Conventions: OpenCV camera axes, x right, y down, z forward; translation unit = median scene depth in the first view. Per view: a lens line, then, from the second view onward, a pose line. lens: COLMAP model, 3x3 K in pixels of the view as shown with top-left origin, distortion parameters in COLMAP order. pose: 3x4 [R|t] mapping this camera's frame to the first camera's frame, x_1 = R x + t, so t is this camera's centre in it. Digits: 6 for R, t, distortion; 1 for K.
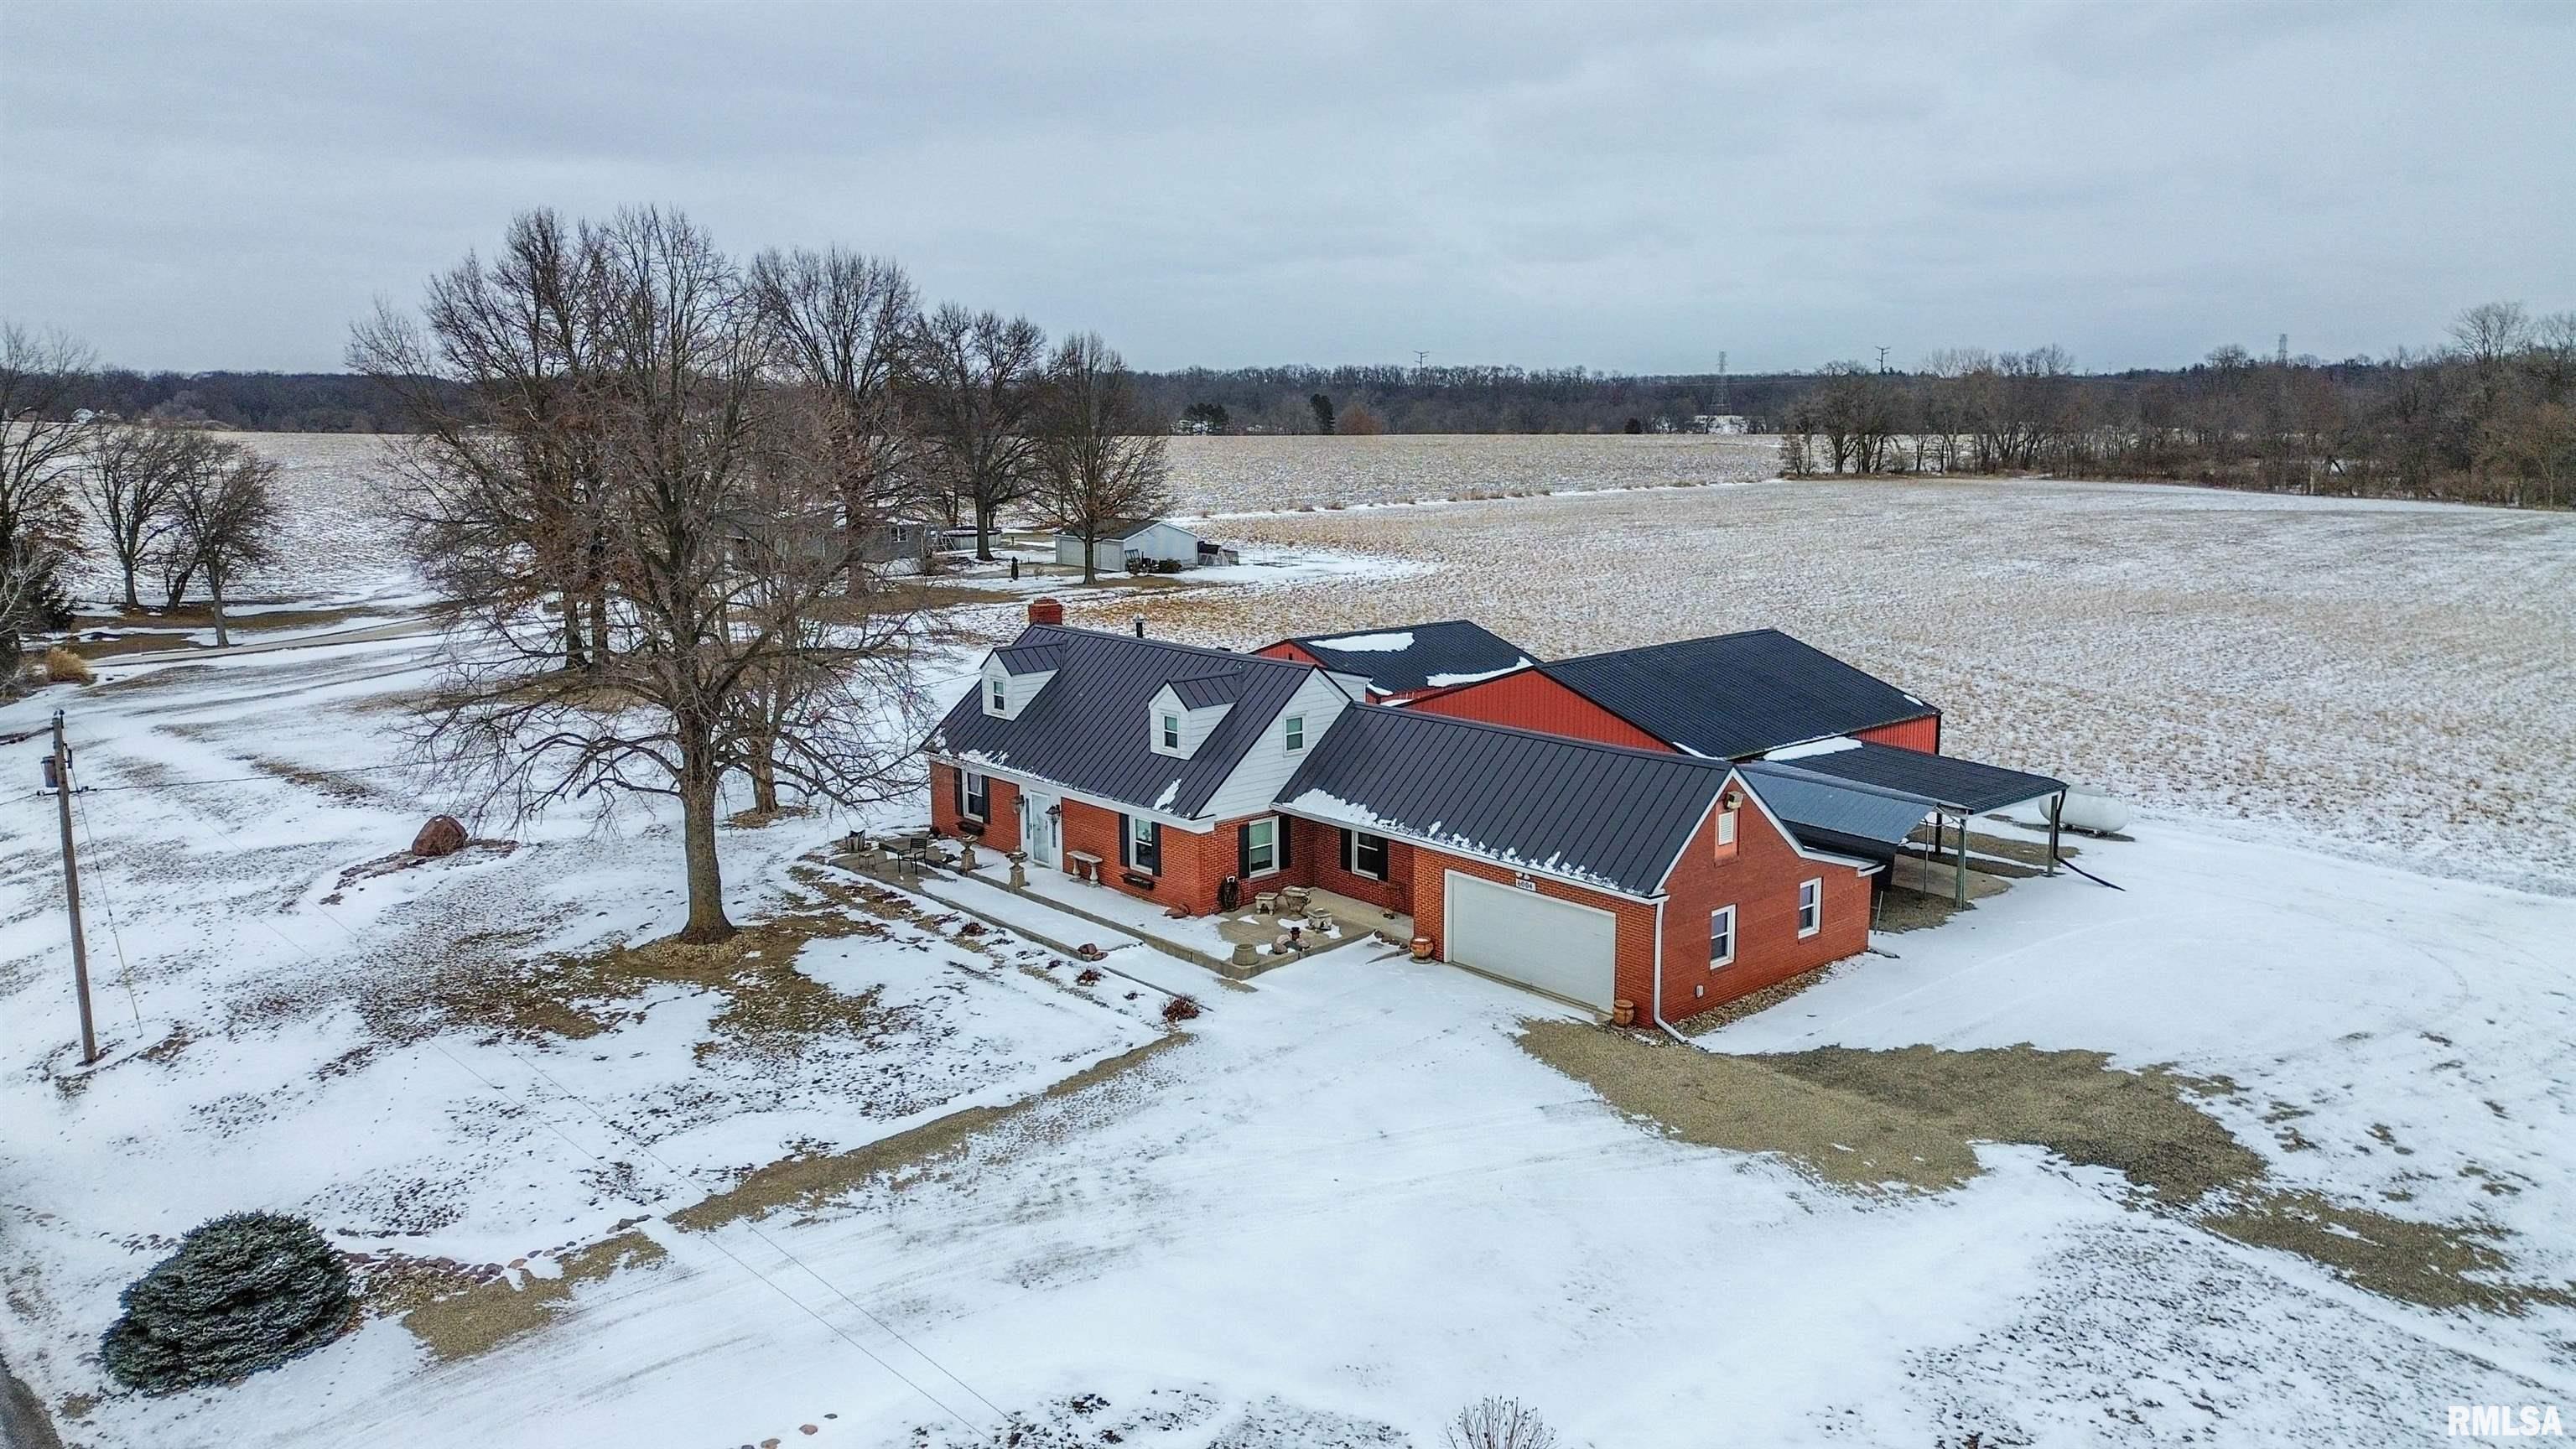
lens RADIAL K [[1805.6, 0, 1288.0], [0, 1805.6, 724.5], [0, 0, 1]] dist [0.067830, -0.064943]
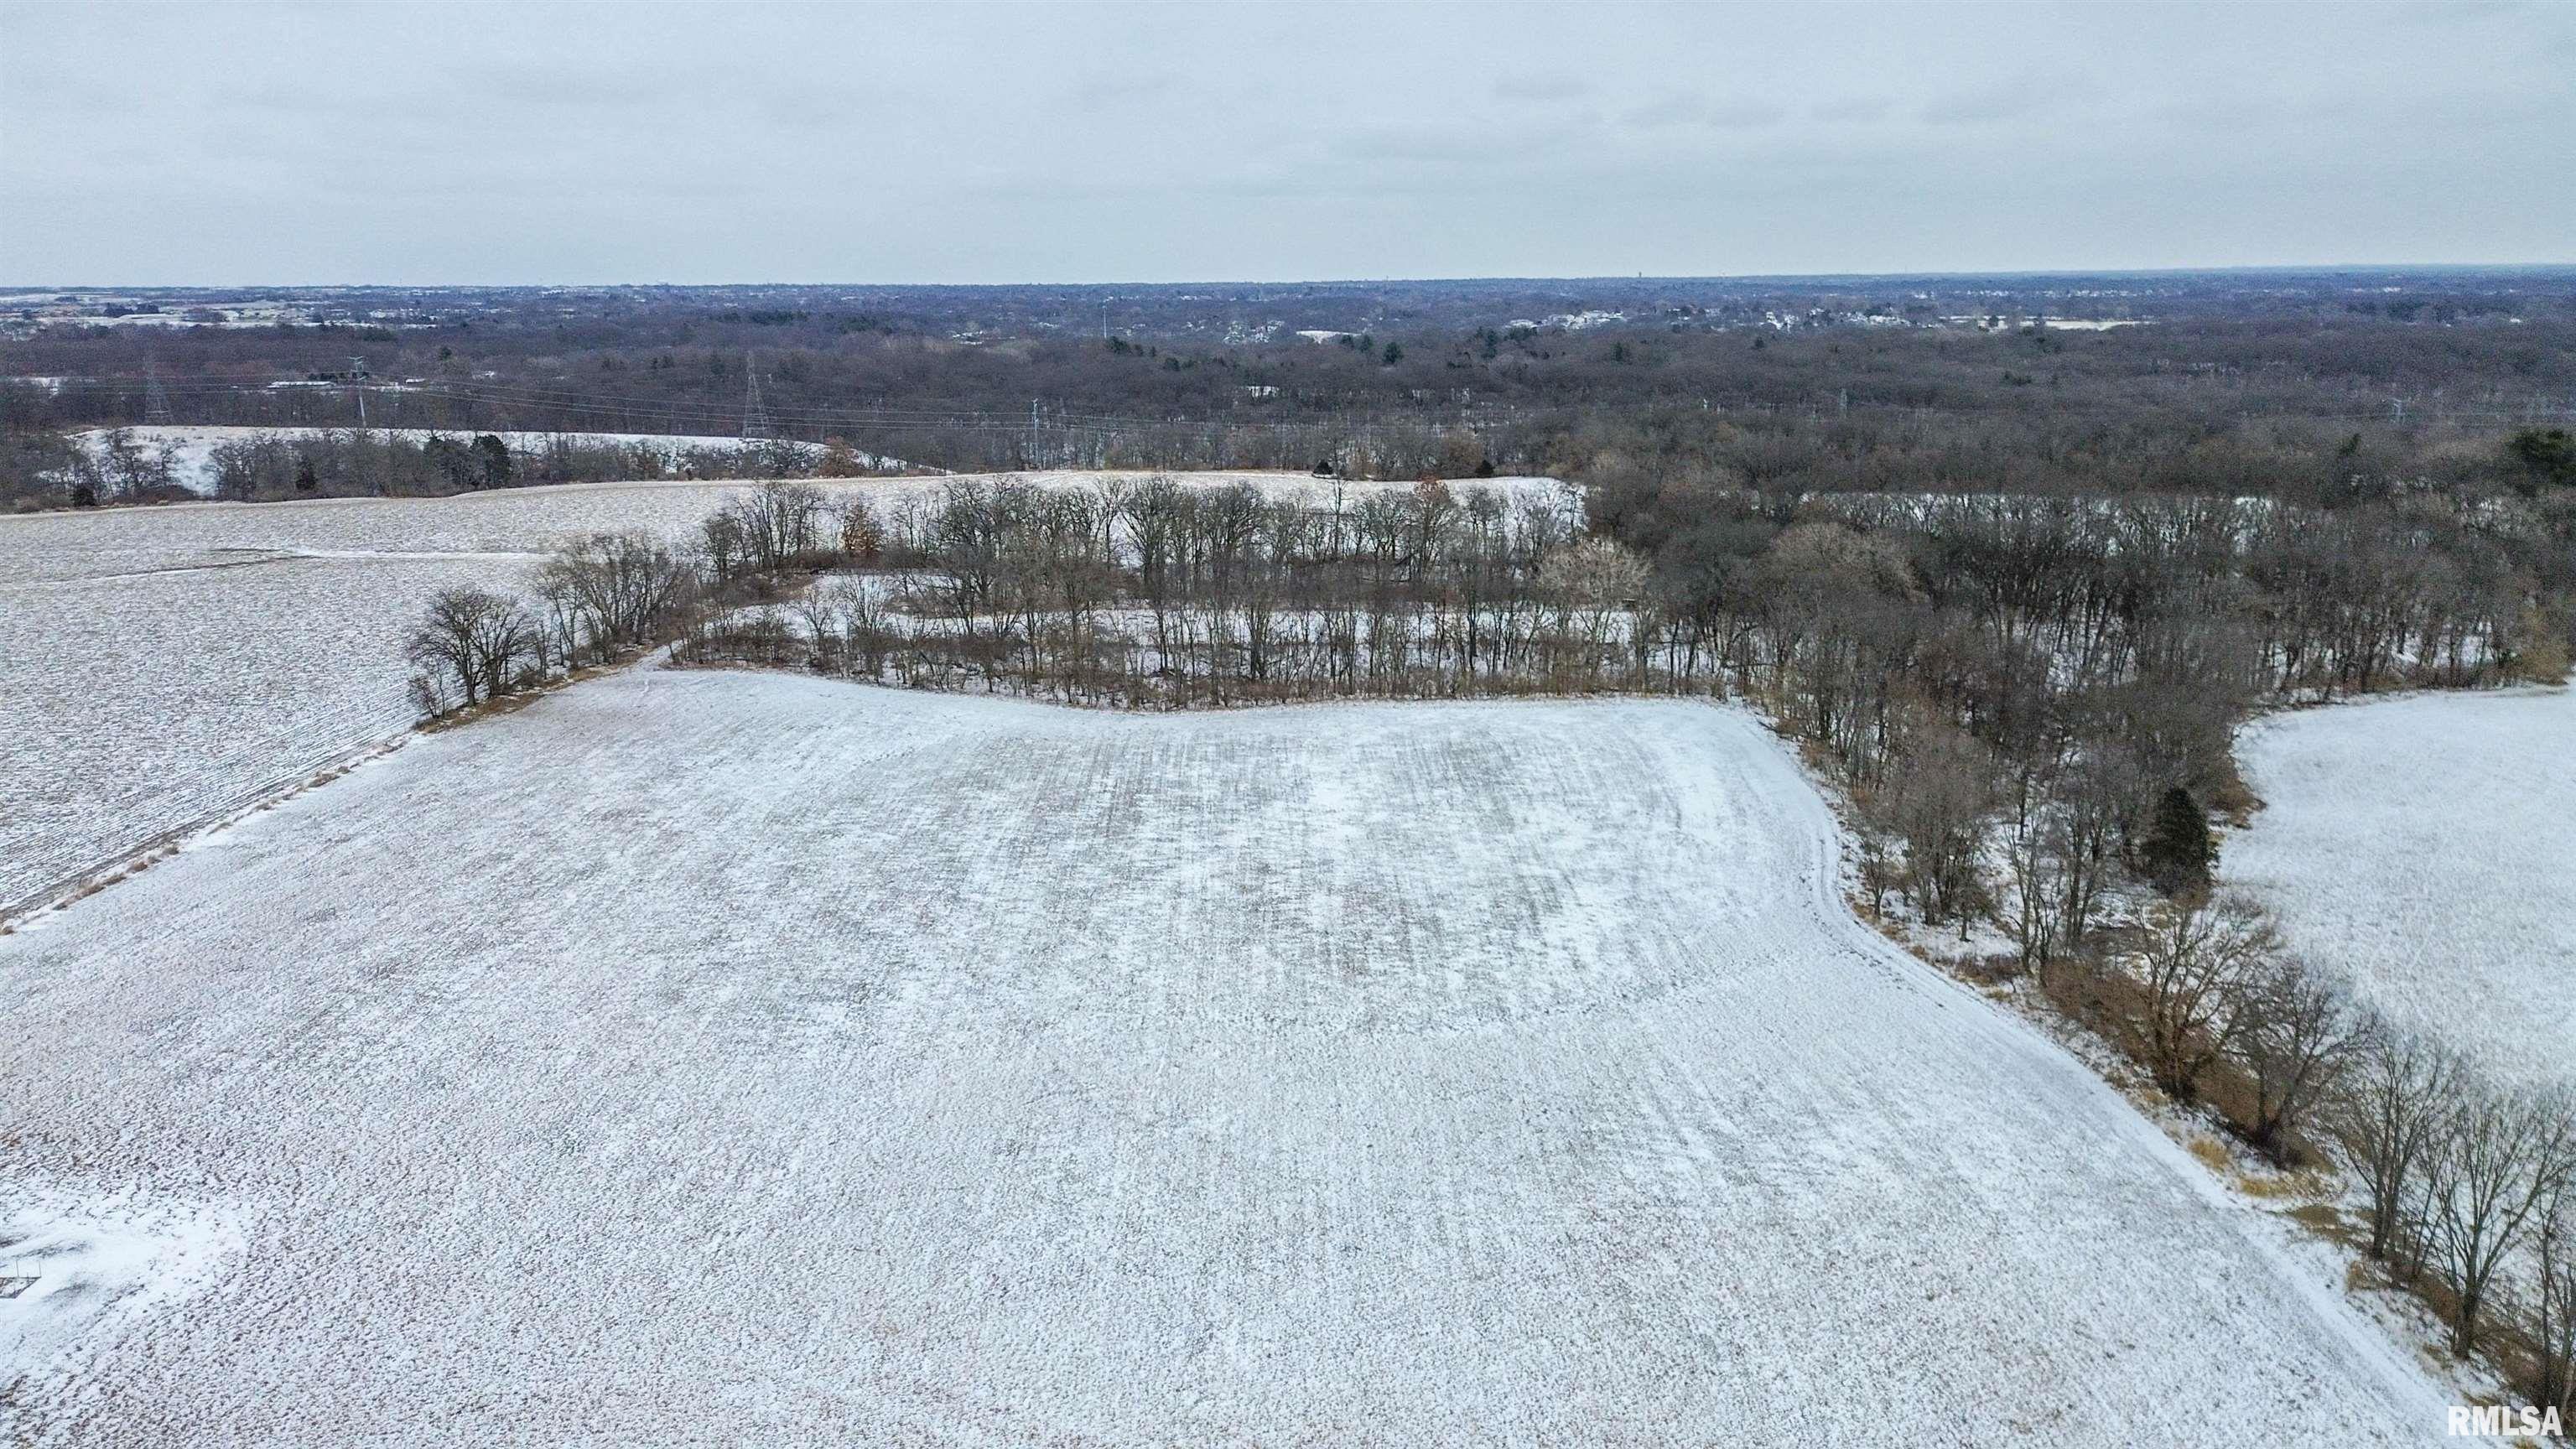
lens RADIAL K [[1803.2, 0, 1292.5], [0, 1803.2, 713.0], [0, 0, 1]] dist [0.083746, -0.069827]
pose [[0.696492, -0.166001, 0.698099, -0.527632], [0.132507, 0.985896, 0.102235, -1.324625], [-0.705224, 0.021297, 0.708665, 0.096961]]
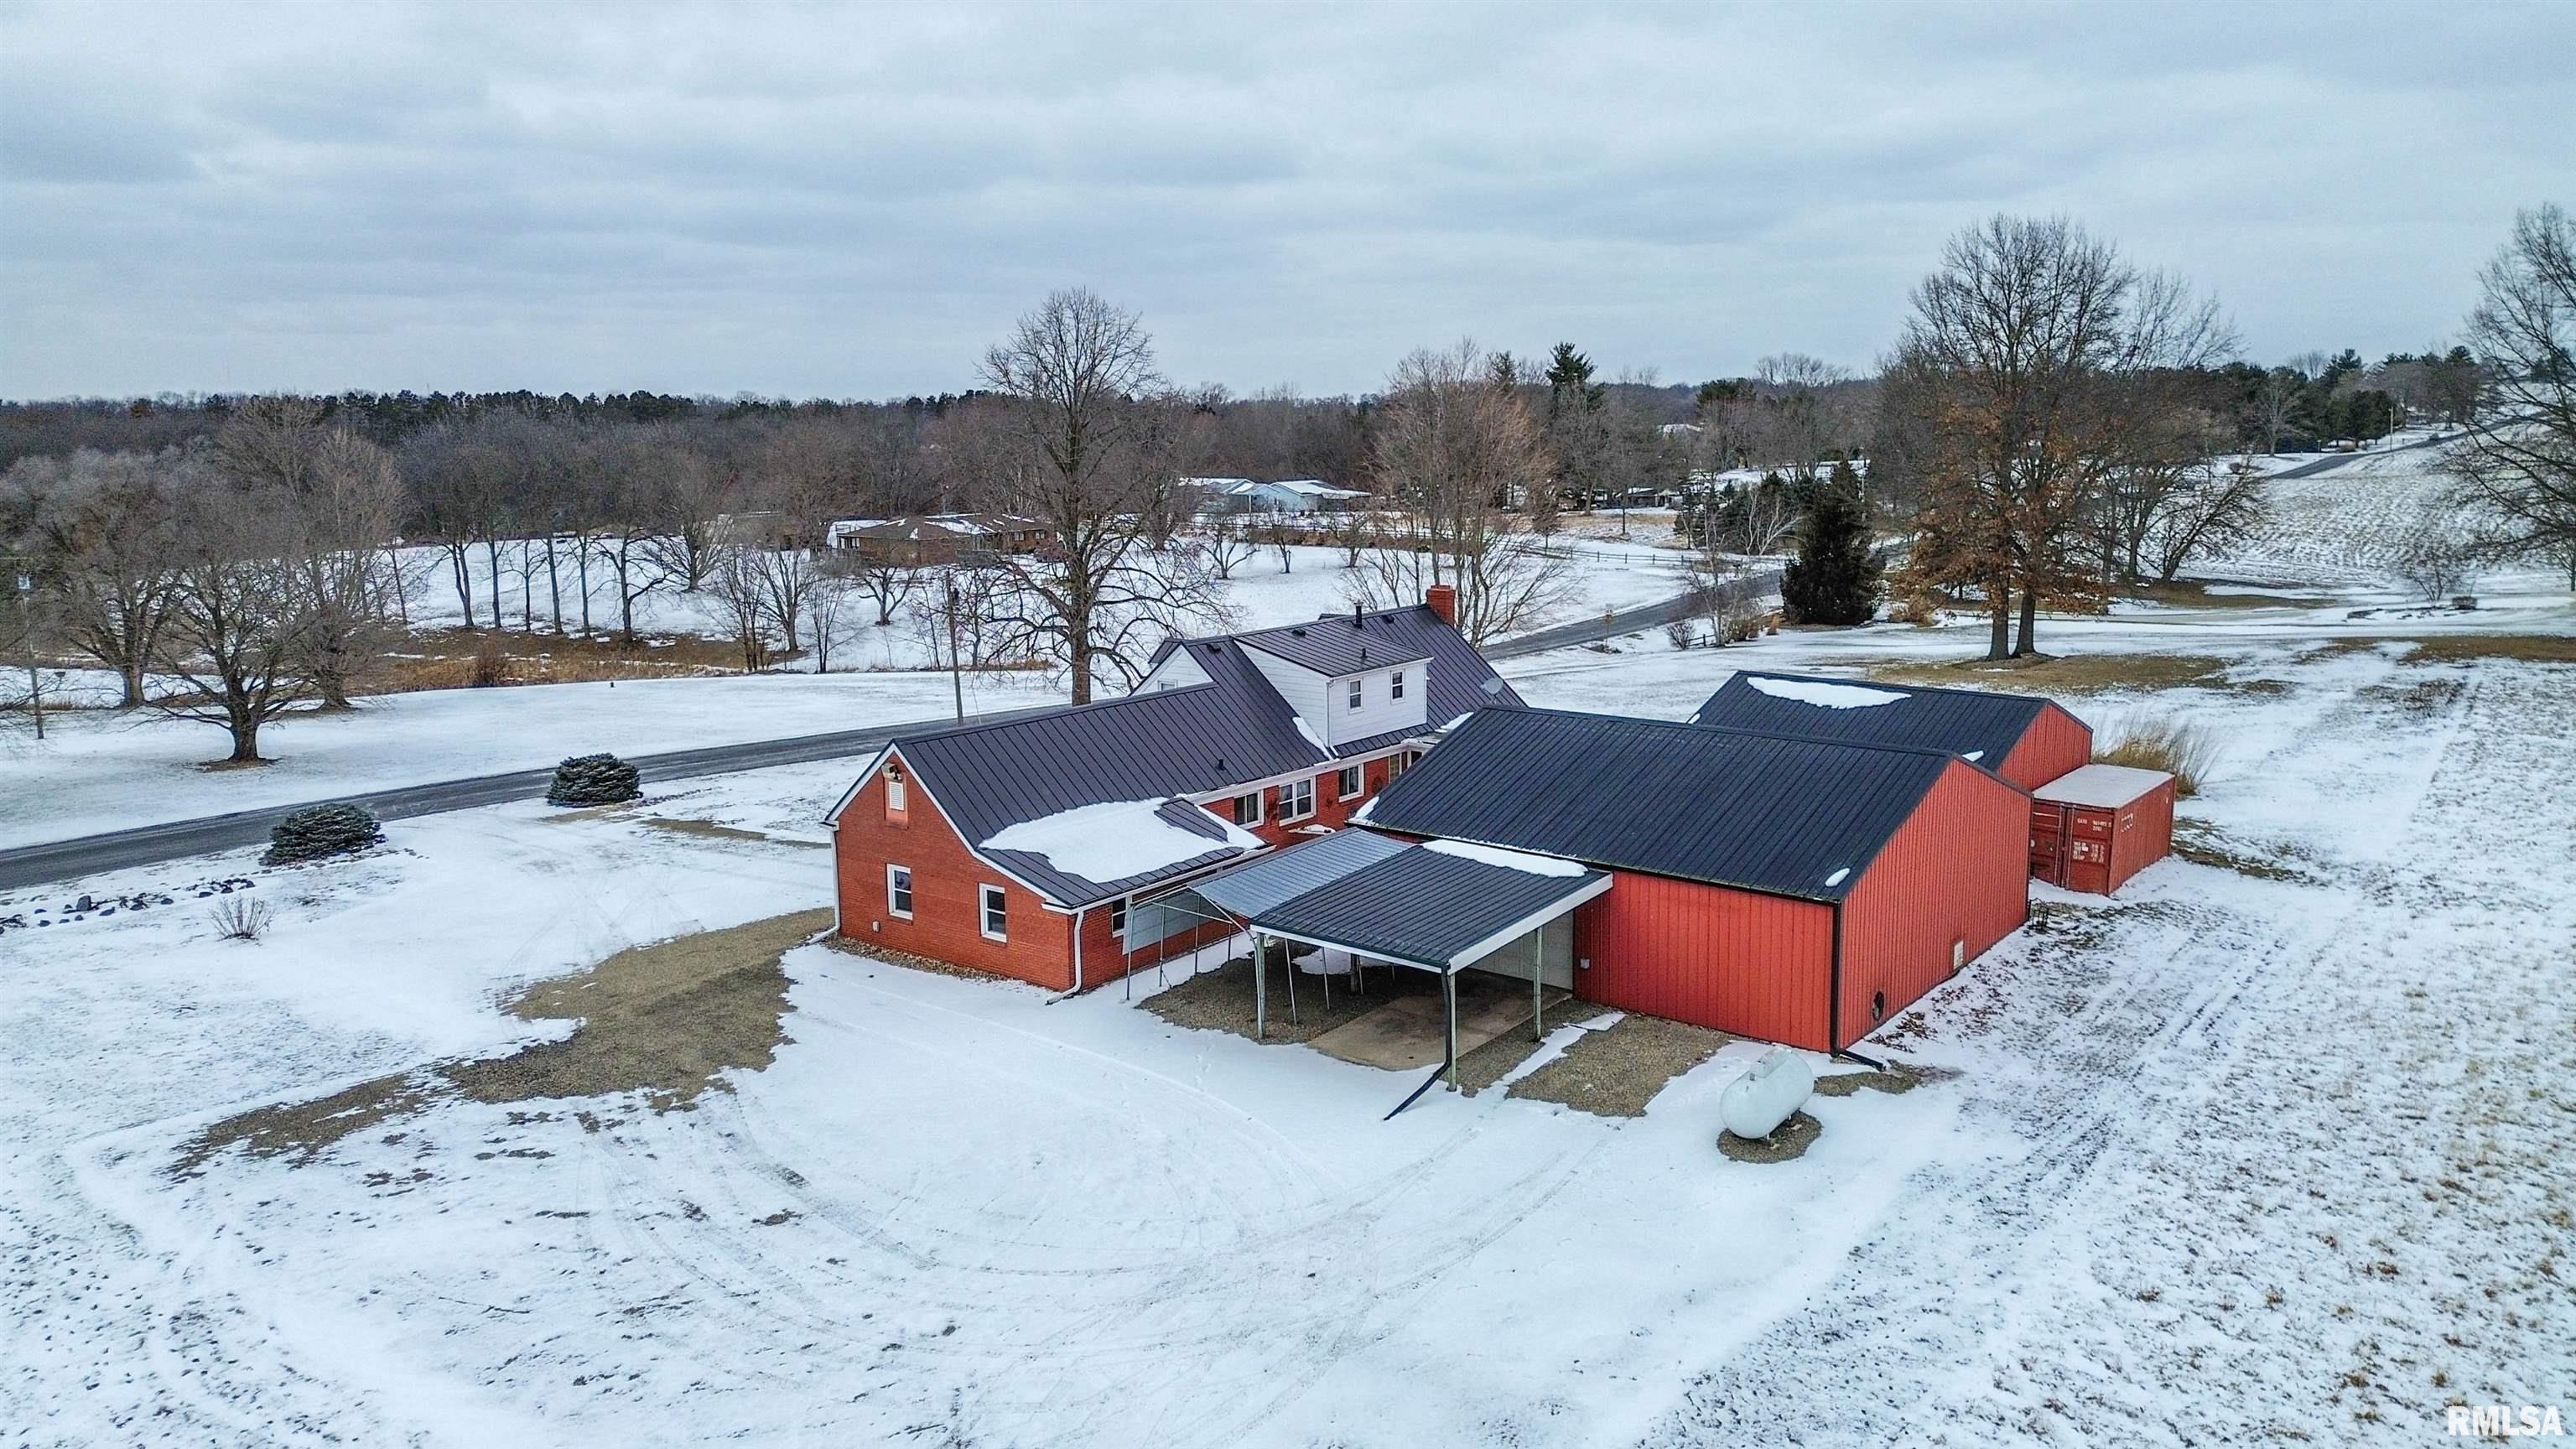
lens RADIAL K [[1803.2, 0, 1292.5], [0, 1803.2, 713.0], [0, 0, 1]] dist [0.083746, -0.069827]
pose [[0.182199, 0.171108, -0.968259, 1.401721], [-0.167161, 0.975797, 0.140985, -0.199582], [0.968948, 0.136168, 0.206392, 1.013199]]
